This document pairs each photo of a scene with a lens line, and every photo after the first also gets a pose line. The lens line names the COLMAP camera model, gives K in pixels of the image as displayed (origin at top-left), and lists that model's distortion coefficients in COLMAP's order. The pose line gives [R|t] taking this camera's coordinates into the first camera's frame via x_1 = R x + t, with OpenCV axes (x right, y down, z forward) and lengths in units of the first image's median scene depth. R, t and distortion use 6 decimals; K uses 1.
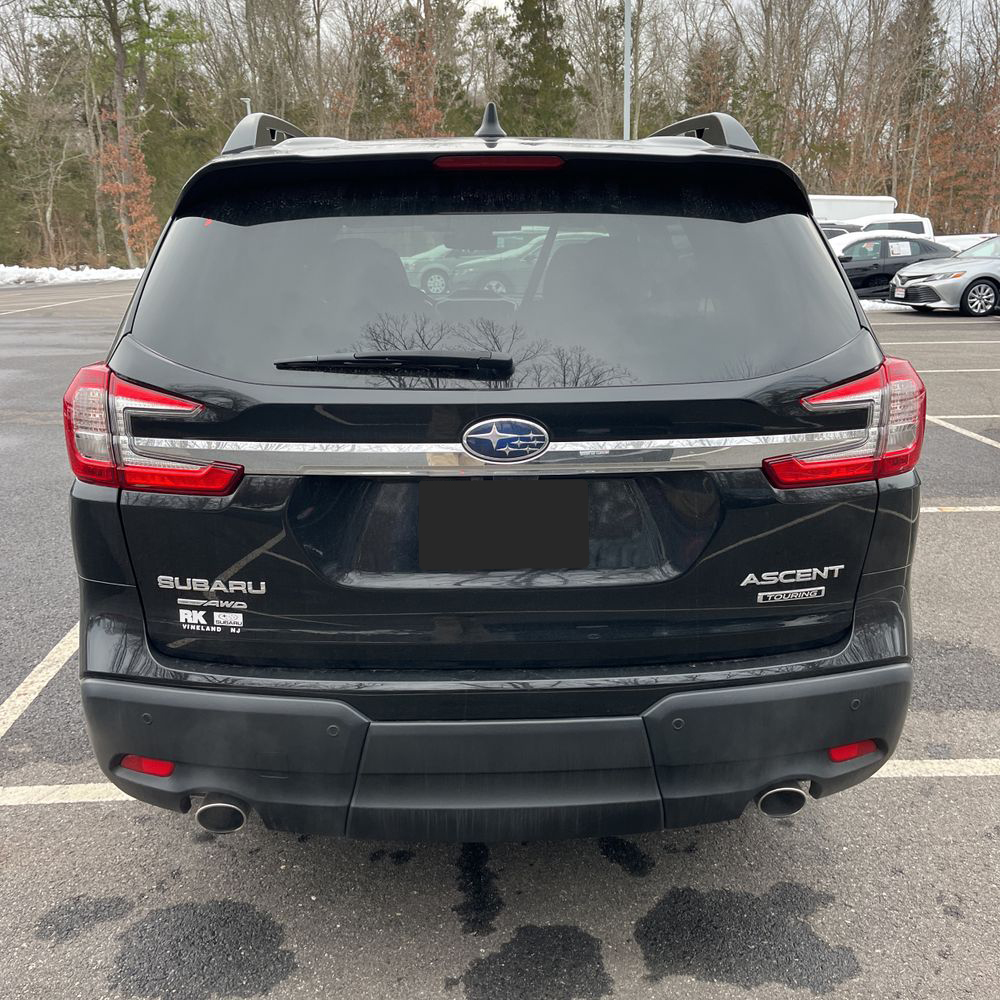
lens RADIAL K [[1004.5, 0, 498.5], [0, 1004.5, 497.1], [0, 0, 1]] dist [0.027994, 0.000000]
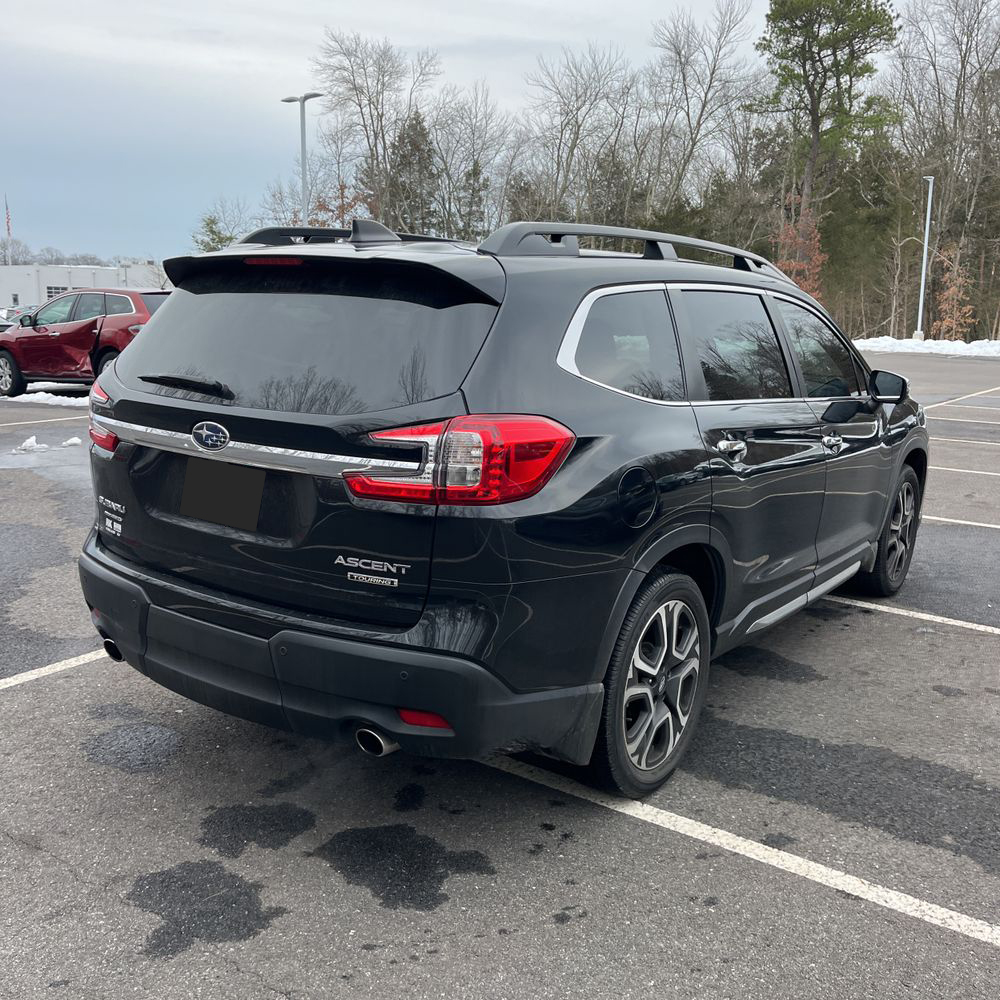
lens RADIAL K [[1004.5, 0, 493.7], [0, 1004.5, 496.5], [0, 0, 1]] dist [0.027994, 0.000000]
pose [[0.792684, 0.144674, -0.592217, 0.949647], [-0.186605, 0.982386, -0.009781, -0.022819], [0.580371, 0.118264, 0.805719, 0.003347]]
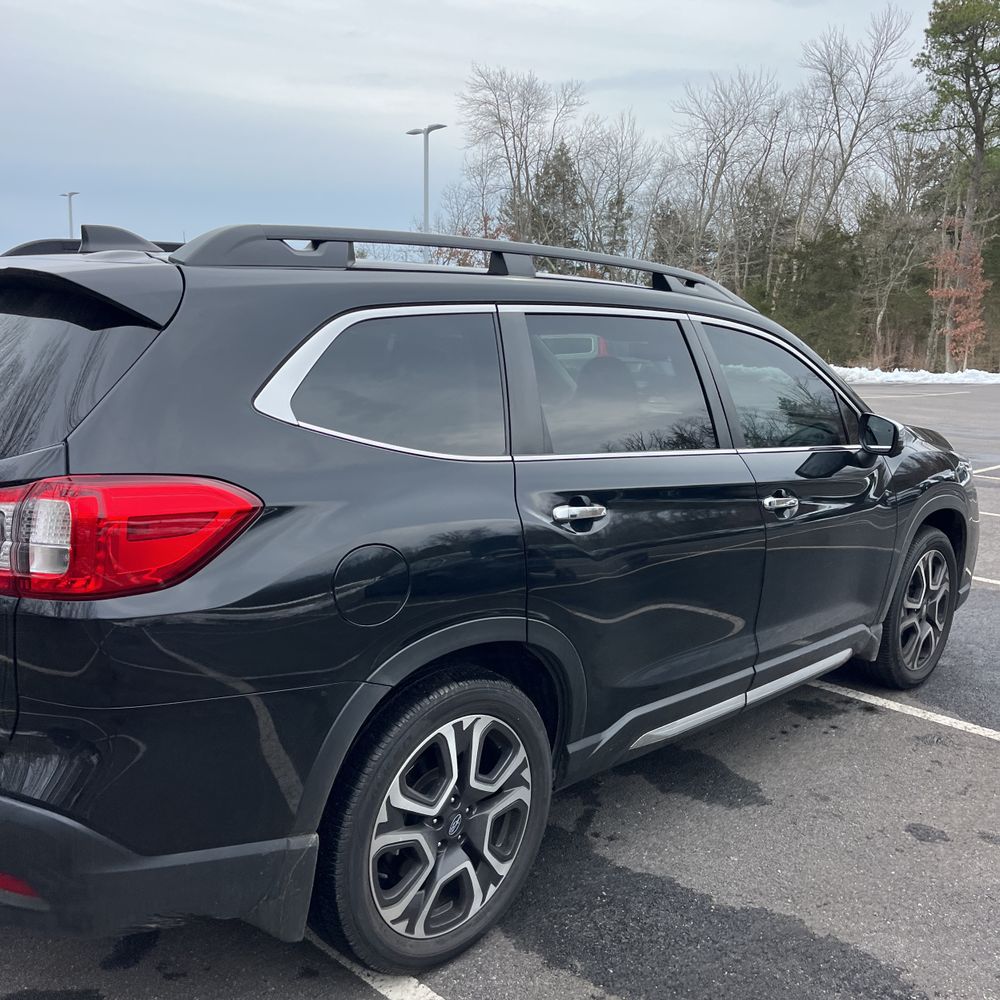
lens RADIAL K [[1004.5, 0, 491.2], [0, 1004.5, 495.8], [0, 0, 1]] dist [0.027994, 0.000000]
pose [[0.691776, 0.146189, -0.707159, 1.089527], [-0.214932, 0.976593, -0.008368, -0.177961], [0.689384, 0.157780, 0.707005, 0.560597]]
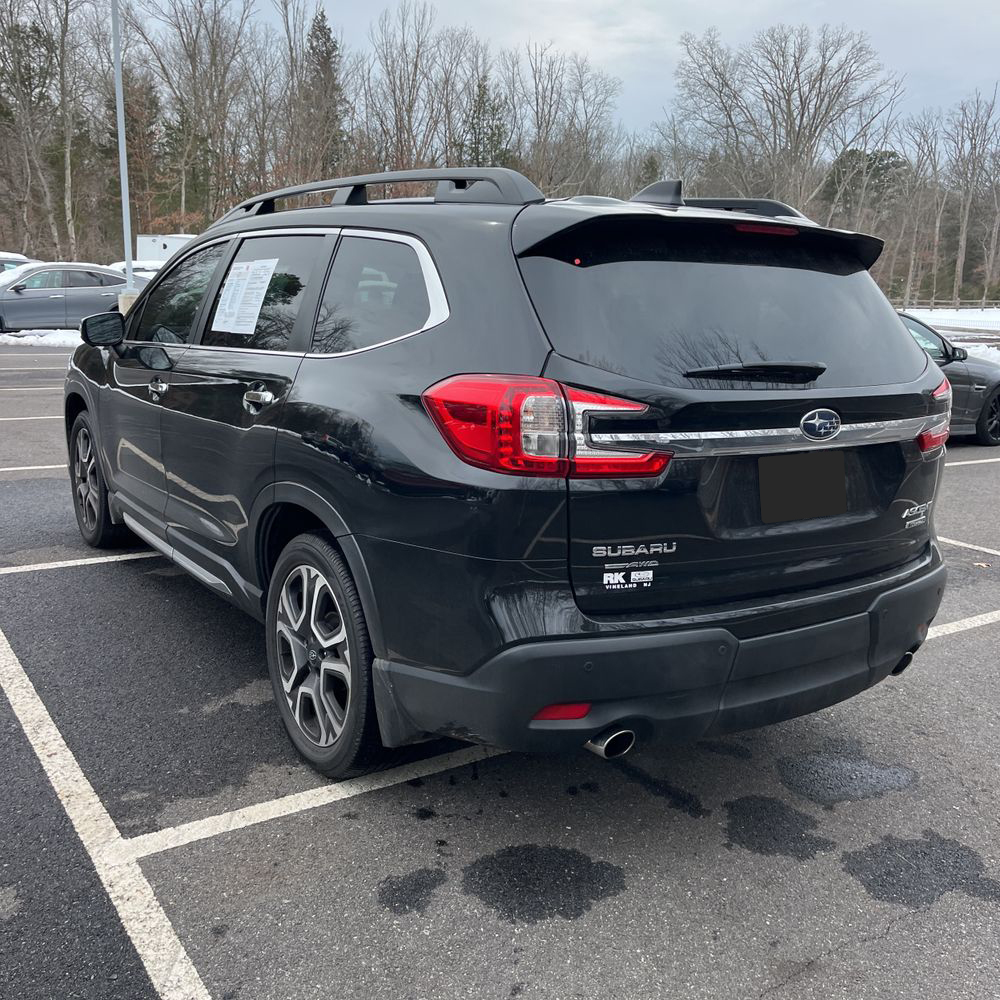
lens RADIAL K [[1004.5, 0, 493.9], [0, 1004.5, 500.8], [0, 0, 1]] dist [0.027994, 0.000000]
pose [[0.850800, -0.070991, 0.520672, -0.838895], [0.088833, 0.996003, -0.009358, 0.017592], [-0.517926, 0.054214, 0.853706, 0.013644]]
